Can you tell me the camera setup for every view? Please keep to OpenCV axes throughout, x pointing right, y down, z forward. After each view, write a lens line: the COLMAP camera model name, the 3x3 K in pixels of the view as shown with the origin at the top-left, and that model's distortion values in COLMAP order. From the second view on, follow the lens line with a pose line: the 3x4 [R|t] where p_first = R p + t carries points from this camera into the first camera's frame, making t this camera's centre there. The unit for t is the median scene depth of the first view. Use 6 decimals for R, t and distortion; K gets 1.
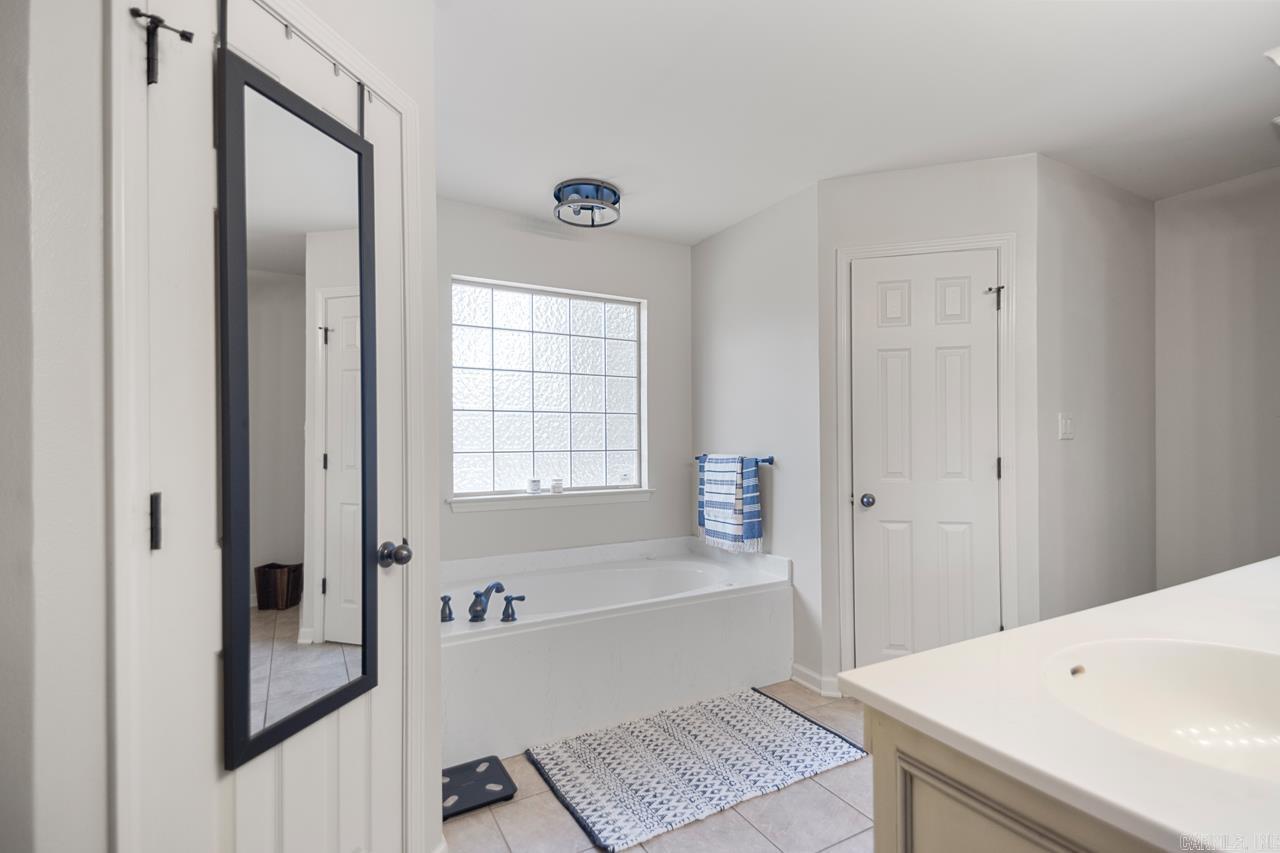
lens RADIAL K [[594.6, 0, 651.8], [0, 594.6, 441.0], [0, 0, 1]] dist [0.049798, -0.025137]
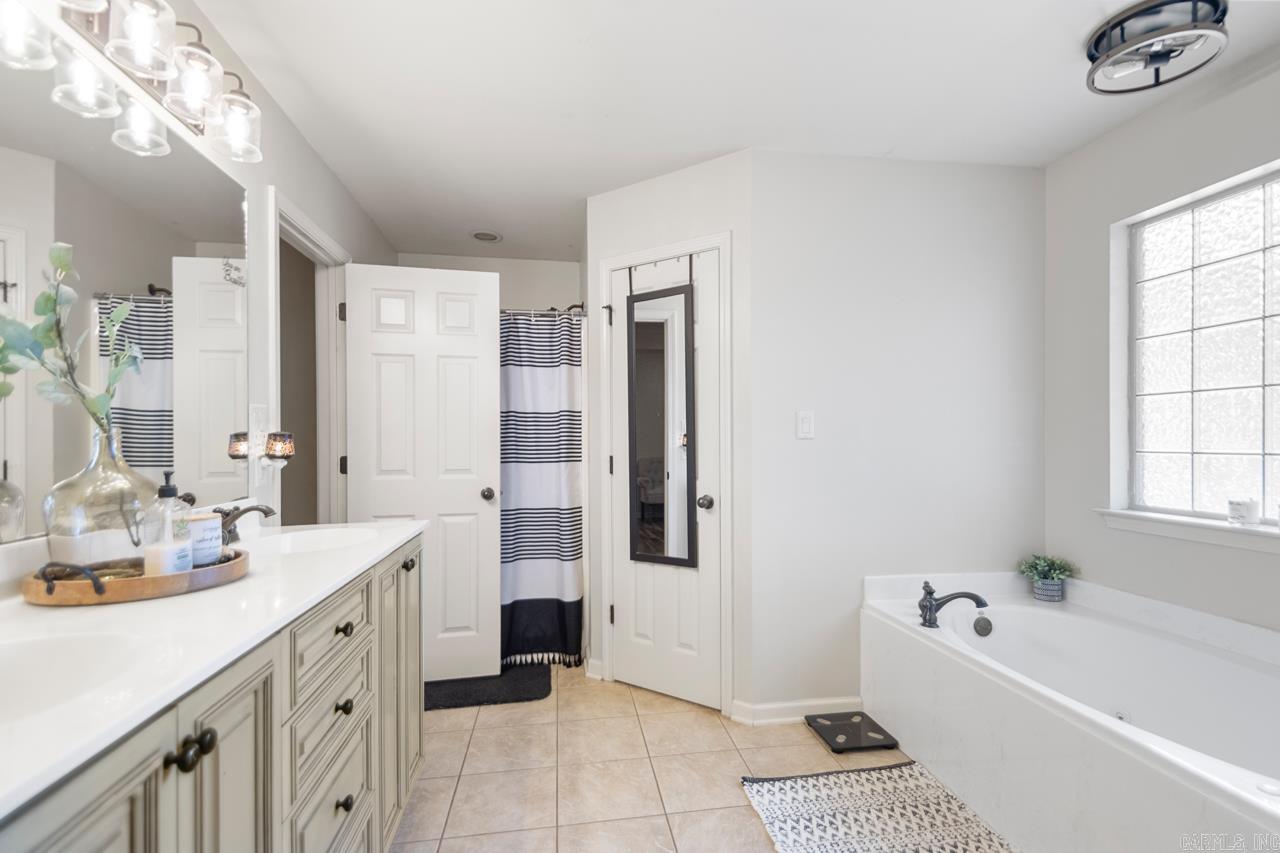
lens RADIAL K [[589.6, 0, 641.6], [0, 589.6, 432.1], [0, 0, 1]] dist [0.031367, -0.024749]
pose [[-0.354834, 0.001859, -0.934928, 0.876953], [0.009450, 0.999954, -0.001598, -0.012550], [0.934882, -0.009402, -0.354835, 0.988237]]
